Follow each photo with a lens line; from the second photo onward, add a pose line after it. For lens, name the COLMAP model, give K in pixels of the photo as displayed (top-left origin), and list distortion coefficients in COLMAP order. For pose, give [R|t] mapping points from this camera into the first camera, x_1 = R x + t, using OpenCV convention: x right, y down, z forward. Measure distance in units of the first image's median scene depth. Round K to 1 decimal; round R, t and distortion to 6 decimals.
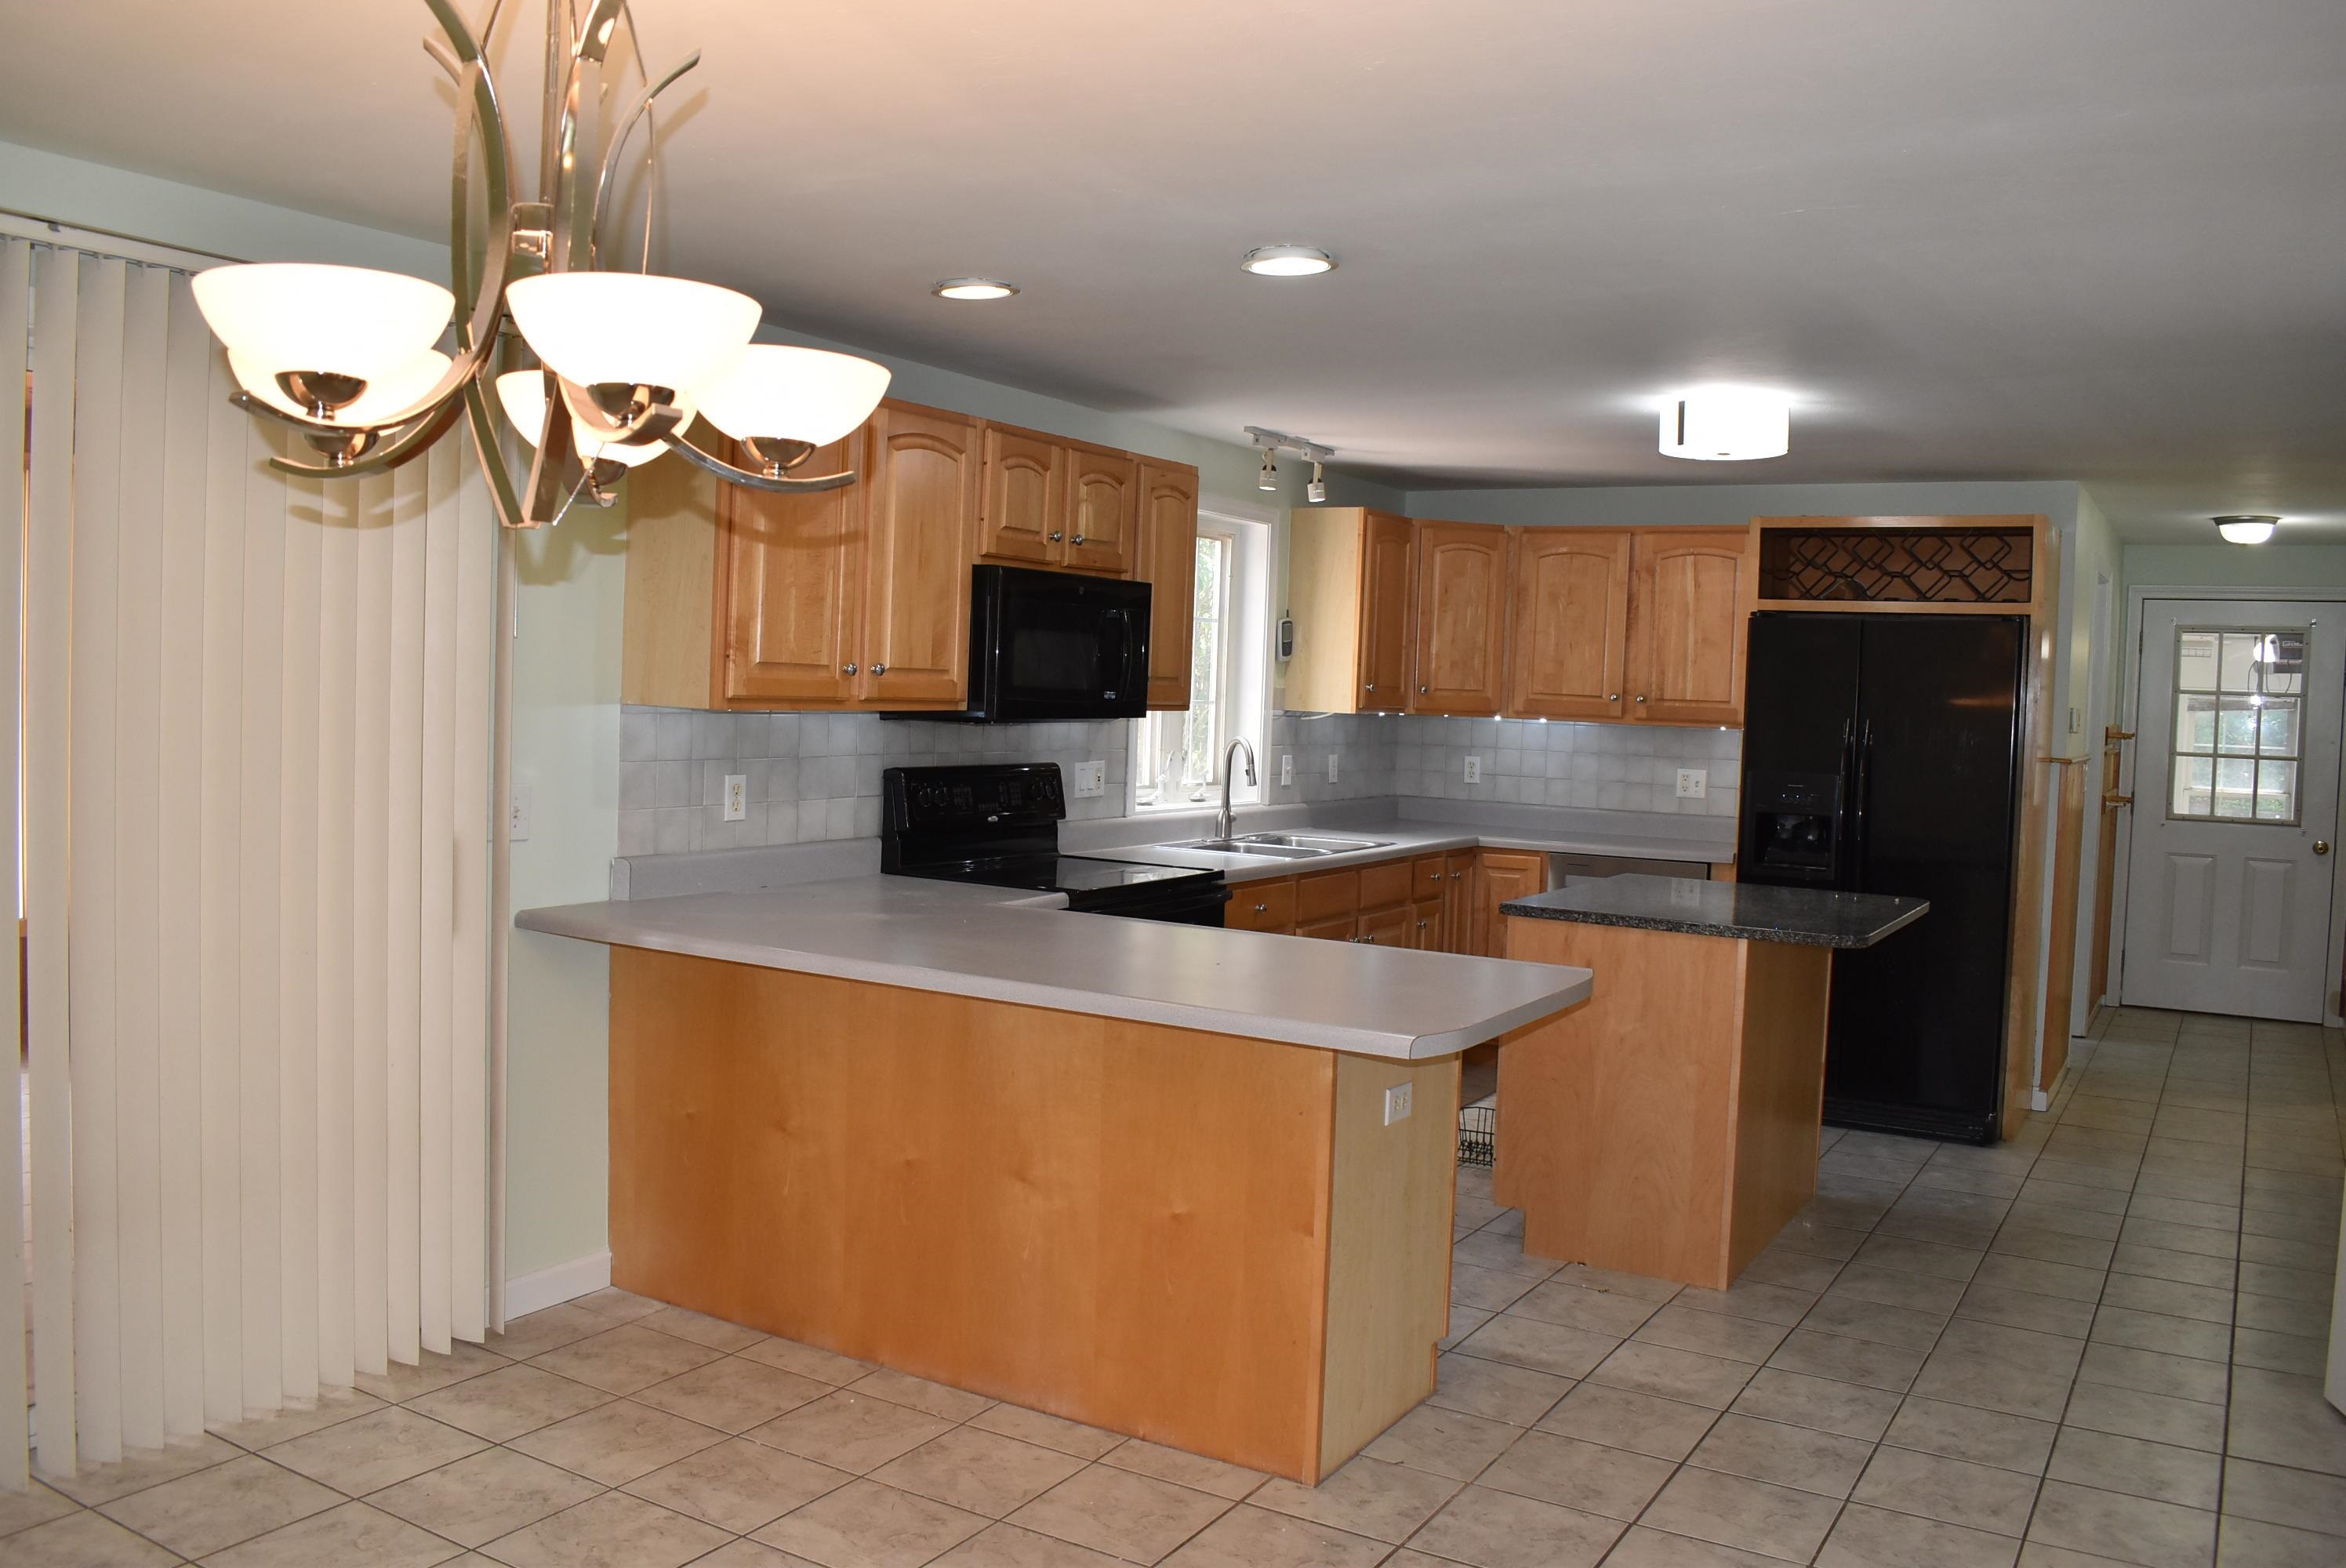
lens RADIAL K [[1857.4, 0, 1171.1], [0, 1857.4, 772.9], [0, 0, 1]] dist [-0.097310, 0.017494]
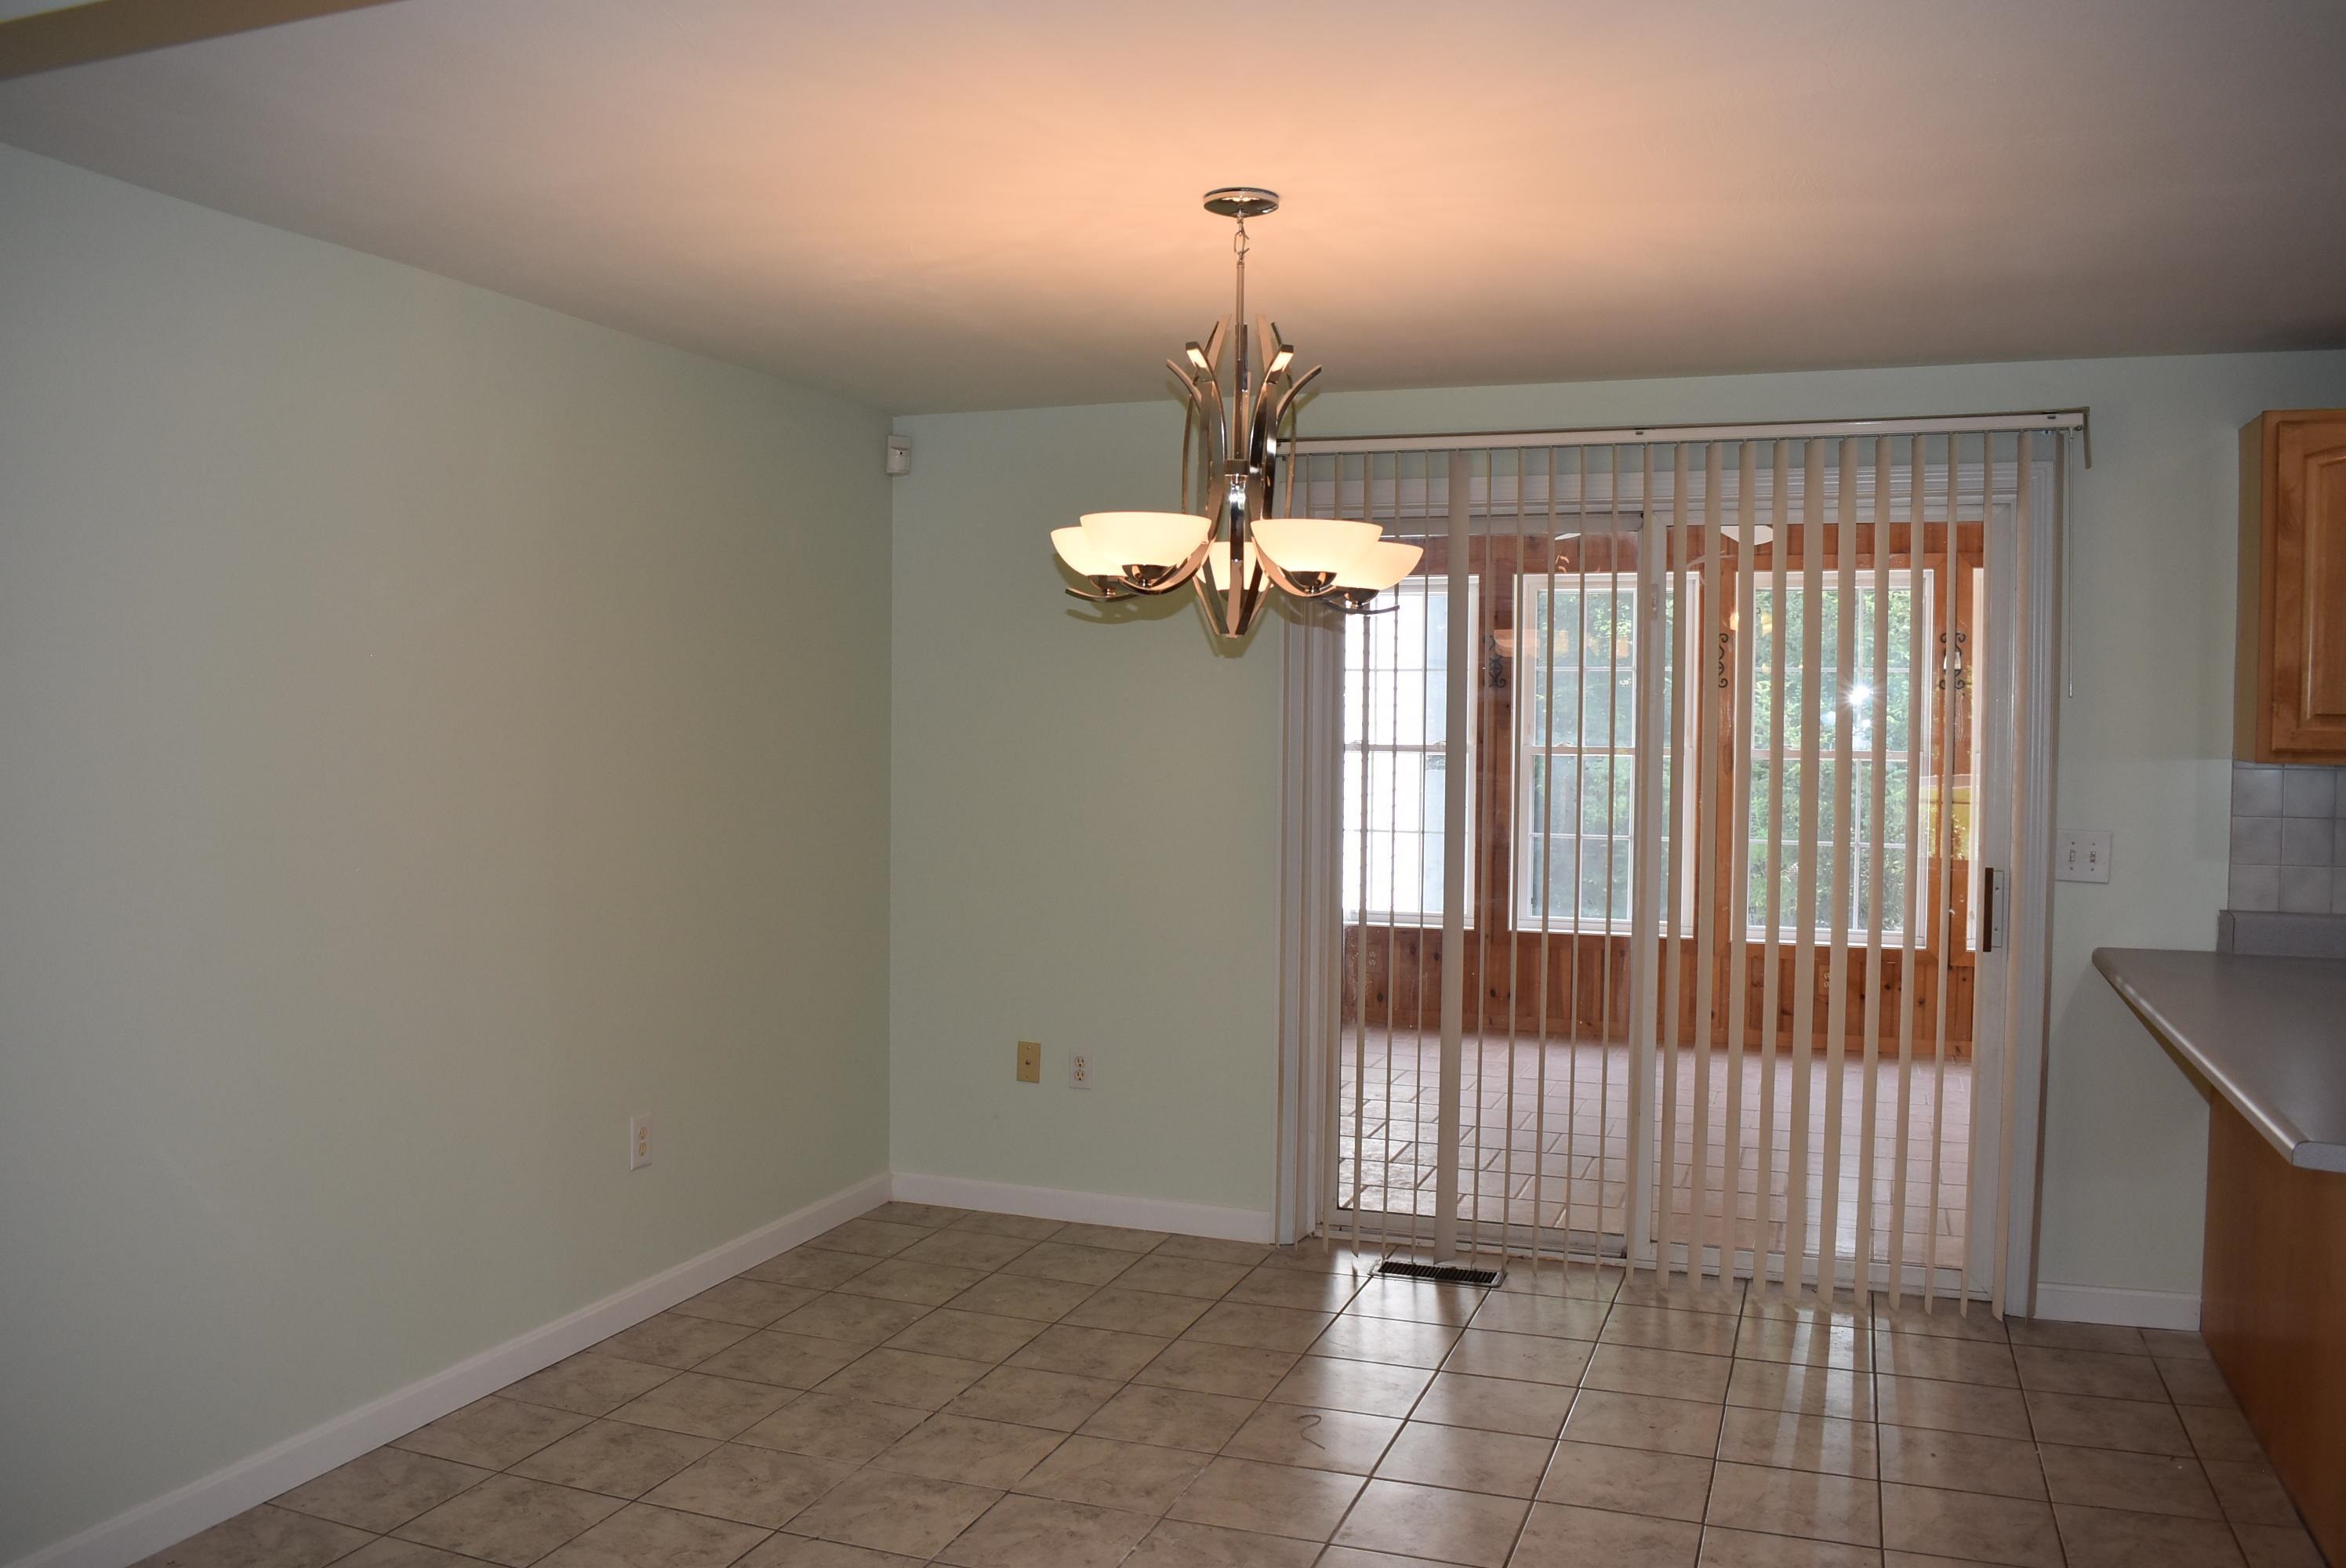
lens RADIAL K [[1857.4, 0, 1171.1], [0, 1857.4, 772.9], [0, 0, 1]] dist [-0.097310, 0.017494]
pose [[0.187104, 0.000442, -0.982340, 0.384653], [-0.048041, 0.998807, -0.008701, 0.004728], [0.981165, 0.048820, 0.186902, 0.163119]]
